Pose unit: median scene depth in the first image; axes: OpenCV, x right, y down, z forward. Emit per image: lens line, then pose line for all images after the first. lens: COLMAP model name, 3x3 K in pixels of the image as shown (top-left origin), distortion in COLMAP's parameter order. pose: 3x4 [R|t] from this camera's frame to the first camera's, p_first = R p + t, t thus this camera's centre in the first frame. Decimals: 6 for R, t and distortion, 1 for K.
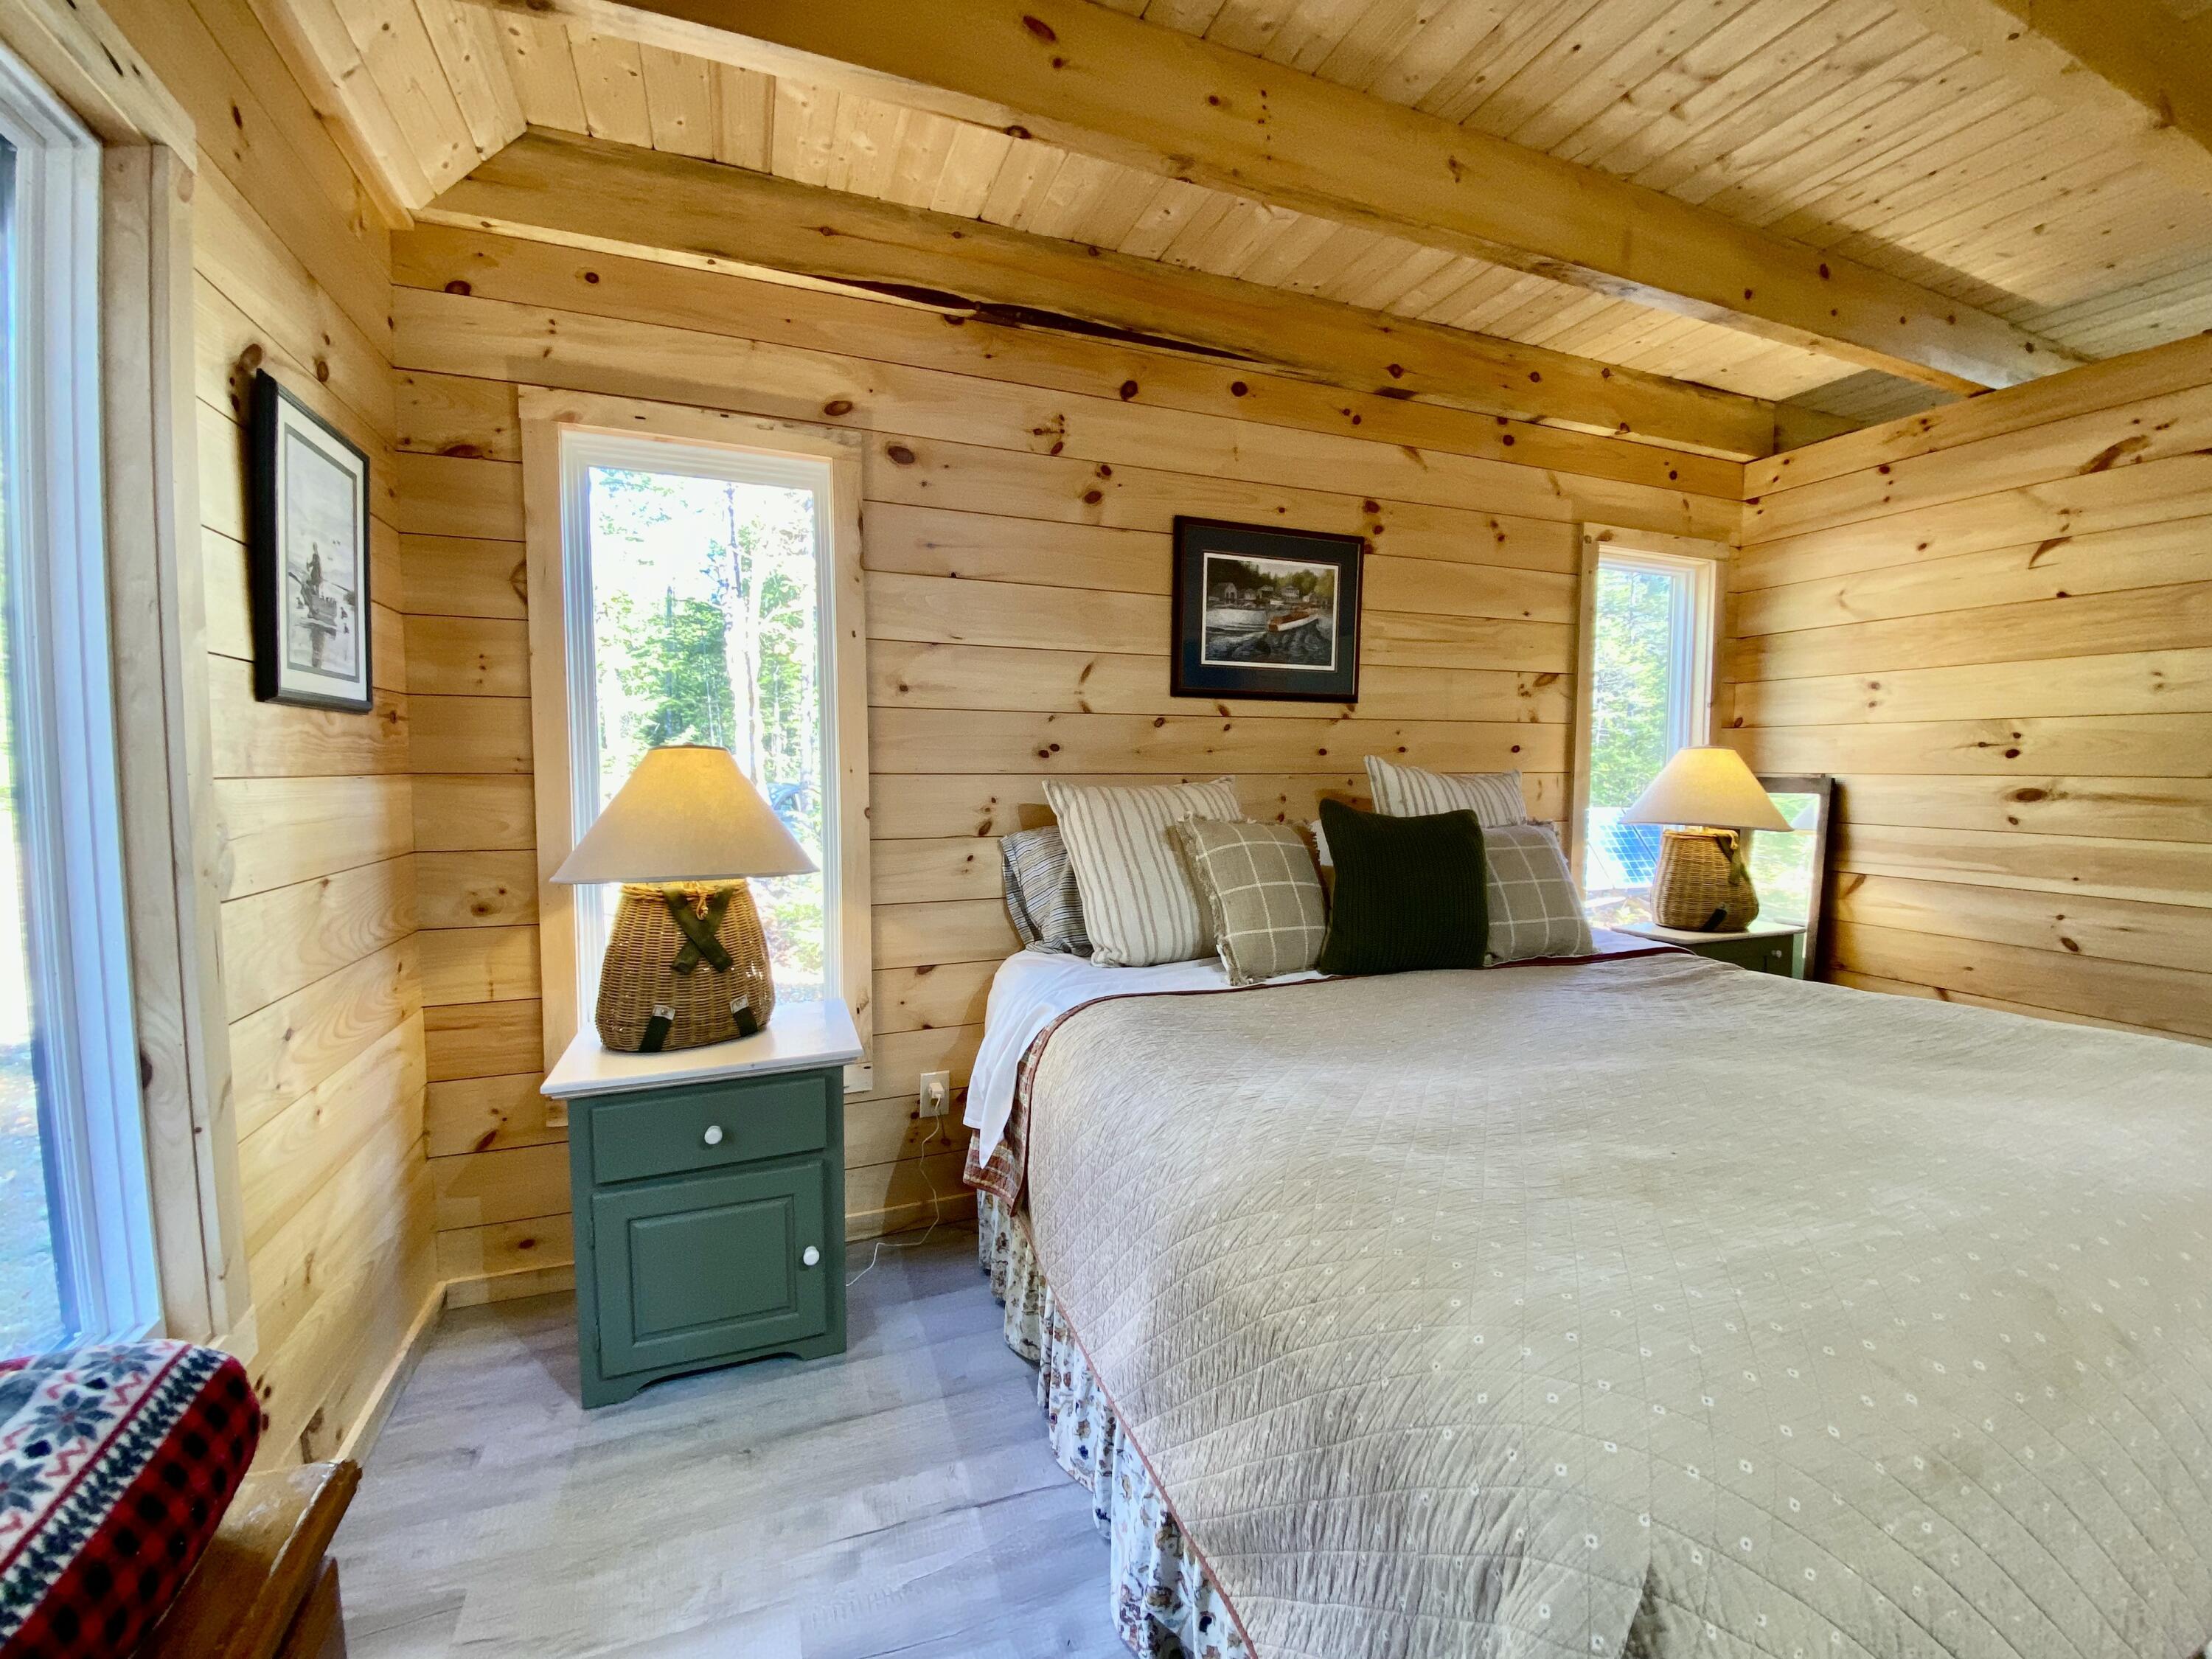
lens RADIAL K [[887.8, 0, 1102.7], [0, 887.8, 825.1], [0, 0, 1]] dist [0.013262, -0.018036]
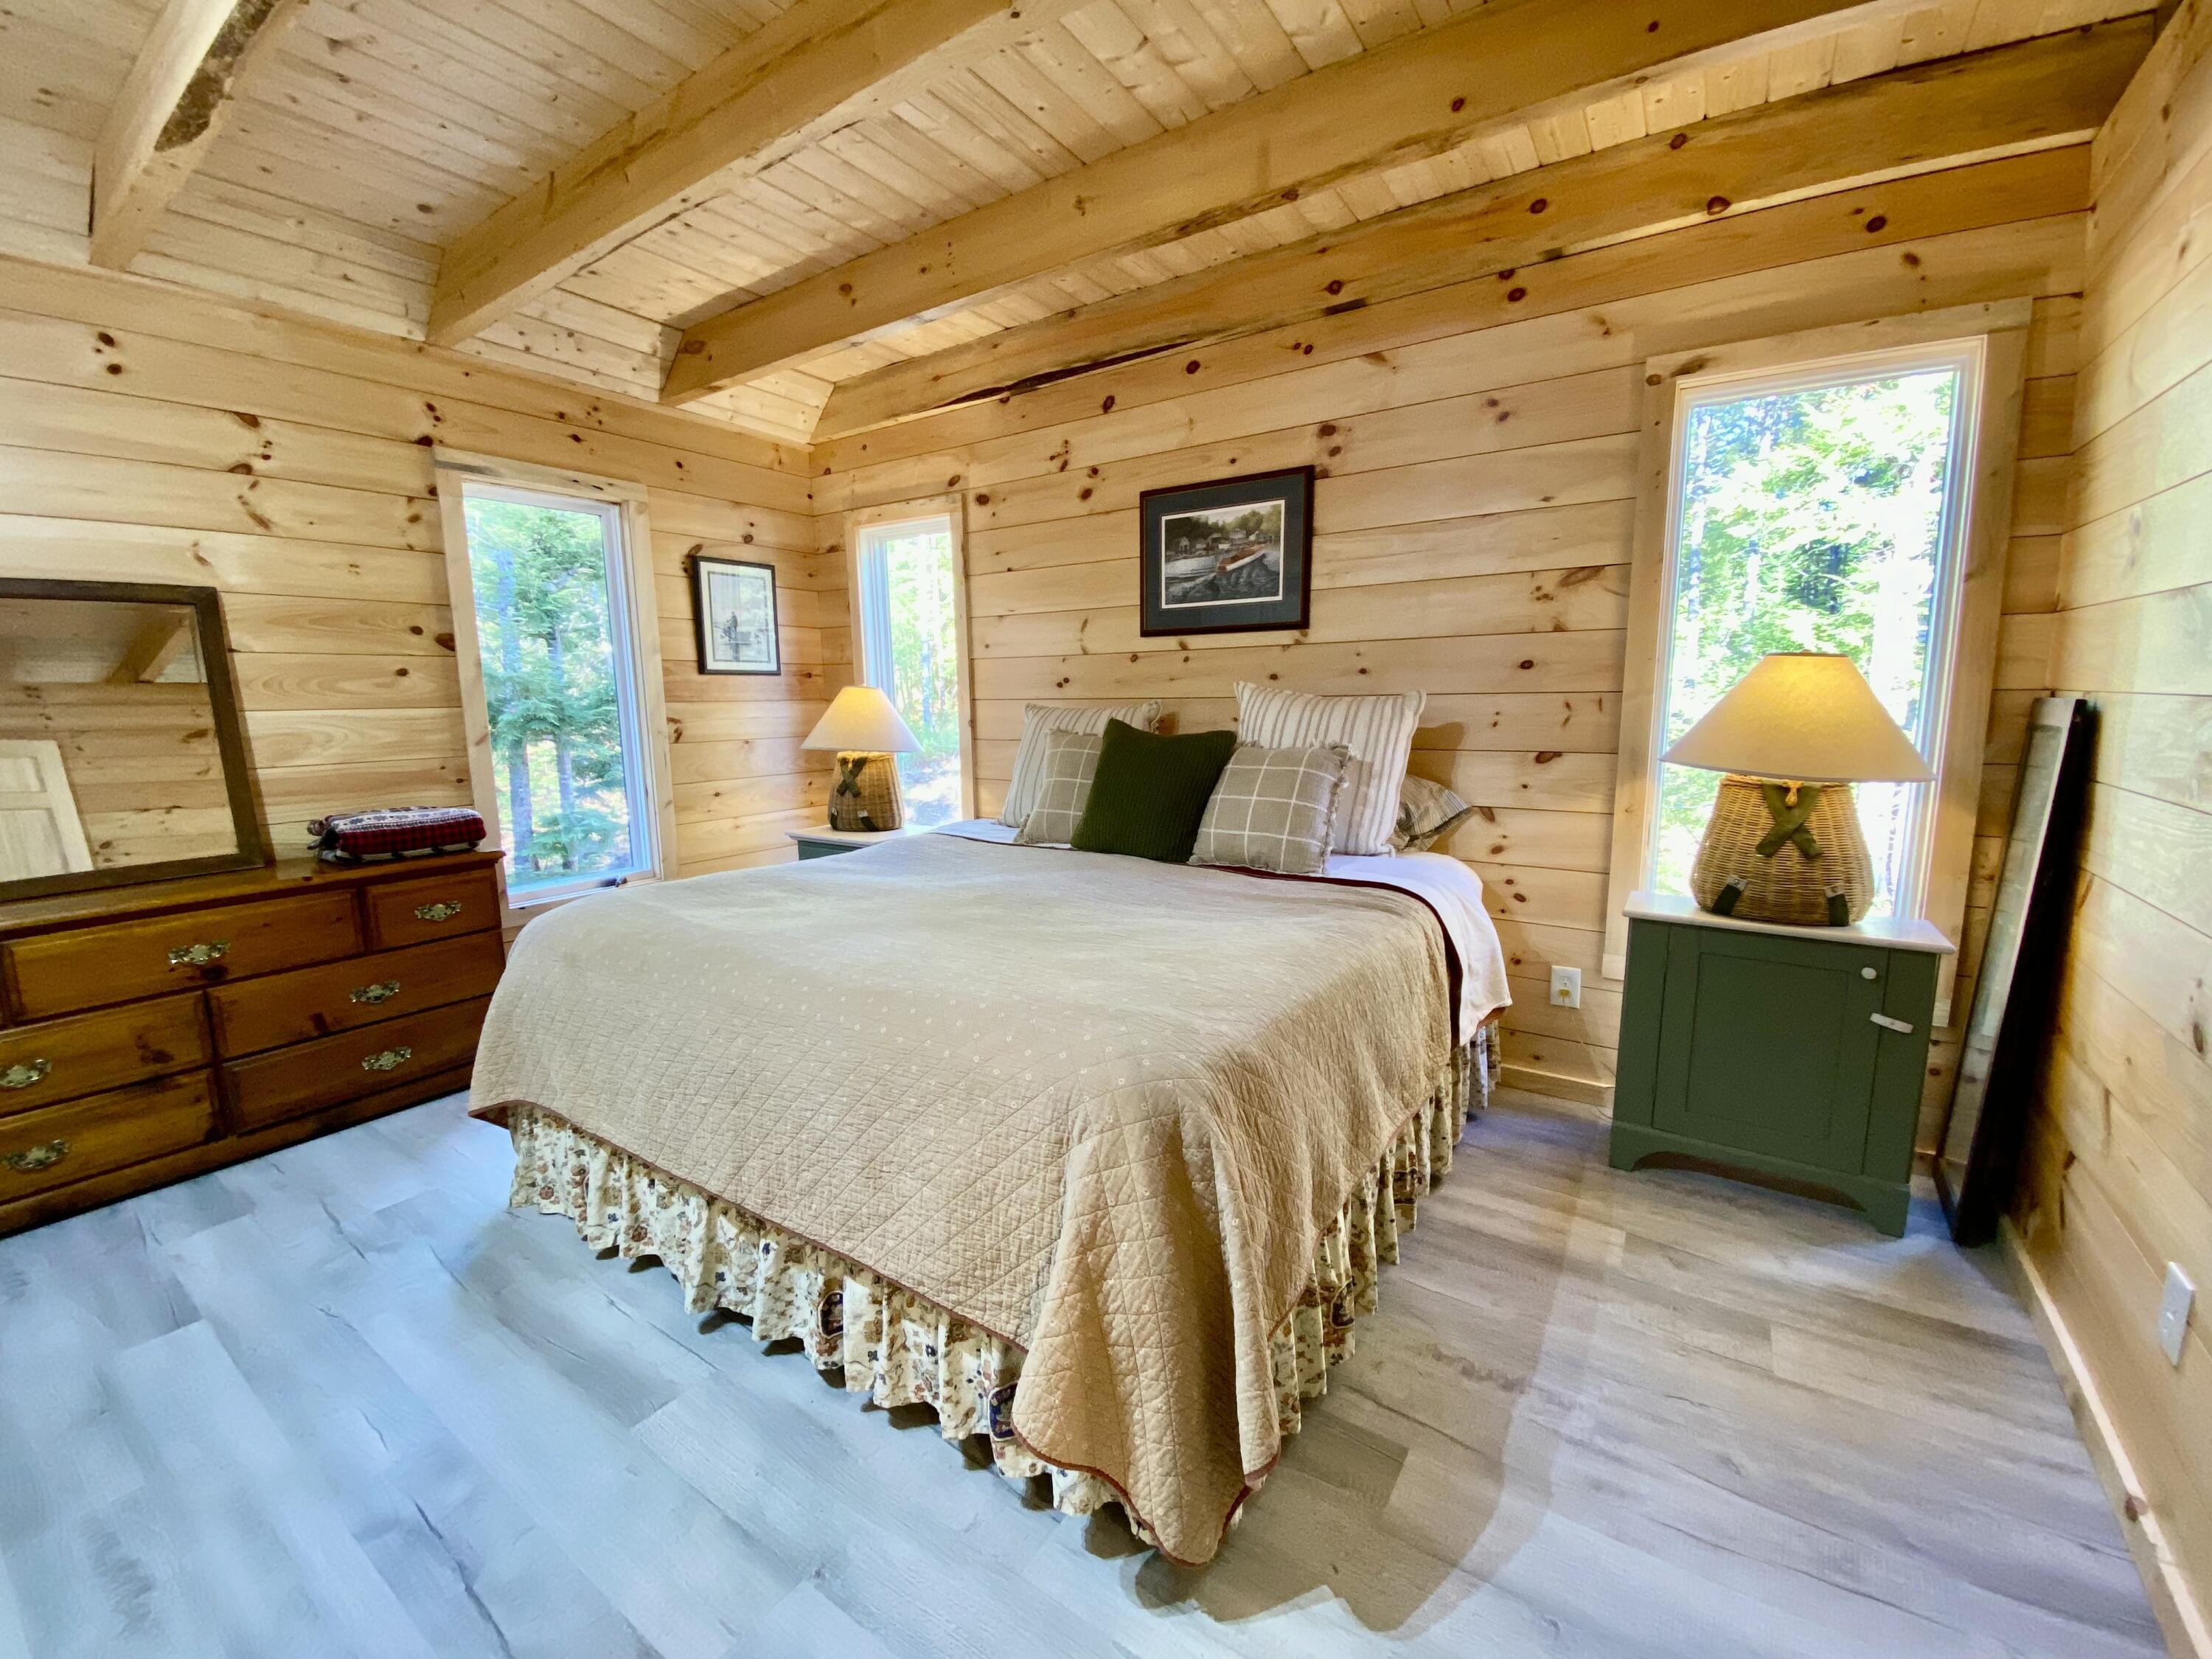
lens RADIAL K [[887.8, 0, 1102.7], [0, 887.8, 825.1], [0, 0, 1]] dist [0.013262, -0.018036]
pose [[0.574434, 0.107623, -0.811445, 1.075041], [-0.042257, 0.993896, 0.101908, -0.004041], [0.817459, -0.024250, 0.575476, 0.206547]]
